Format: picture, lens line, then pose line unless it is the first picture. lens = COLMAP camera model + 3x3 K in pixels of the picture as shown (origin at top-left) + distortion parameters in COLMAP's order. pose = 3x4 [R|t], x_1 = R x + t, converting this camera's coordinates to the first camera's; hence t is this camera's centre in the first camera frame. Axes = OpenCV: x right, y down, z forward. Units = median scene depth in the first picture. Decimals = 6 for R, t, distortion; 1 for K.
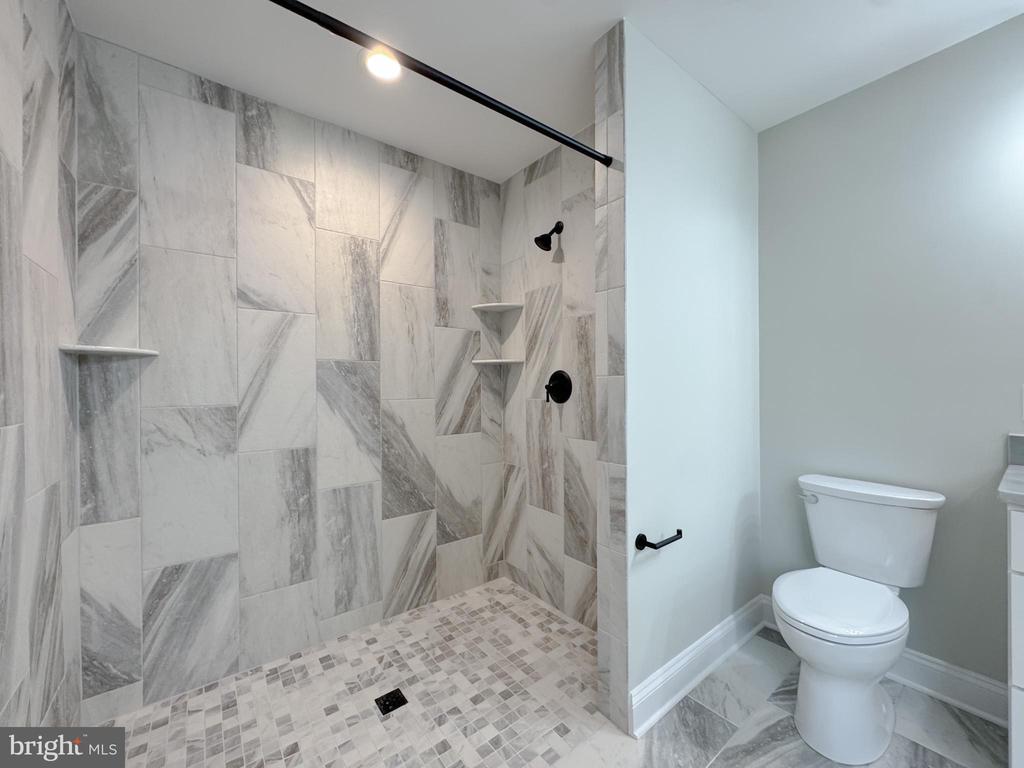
lens RADIAL K [[408.3, 0, 513.0], [0, 408.3, 384.5], [0, 0, 1]] dist [-0.002361, -0.001373]
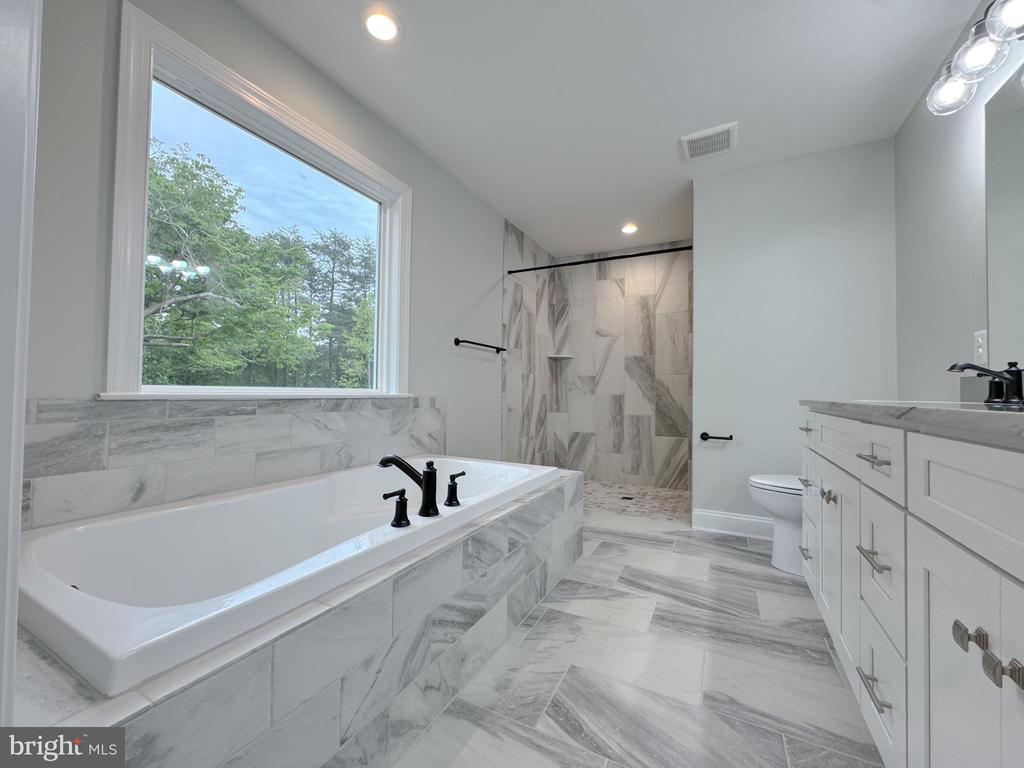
lens RADIAL K [[408.3, 0, 511.8], [0, 408.3, 385.6], [0, 0, 1]] dist [-0.002361, -0.001373]
pose [[0.424773, -0.004139, -0.905291, 1.344898], [-0.015702, 0.999805, -0.011938, 0.144704], [0.905164, 0.019286, 0.424625, -0.533223]]
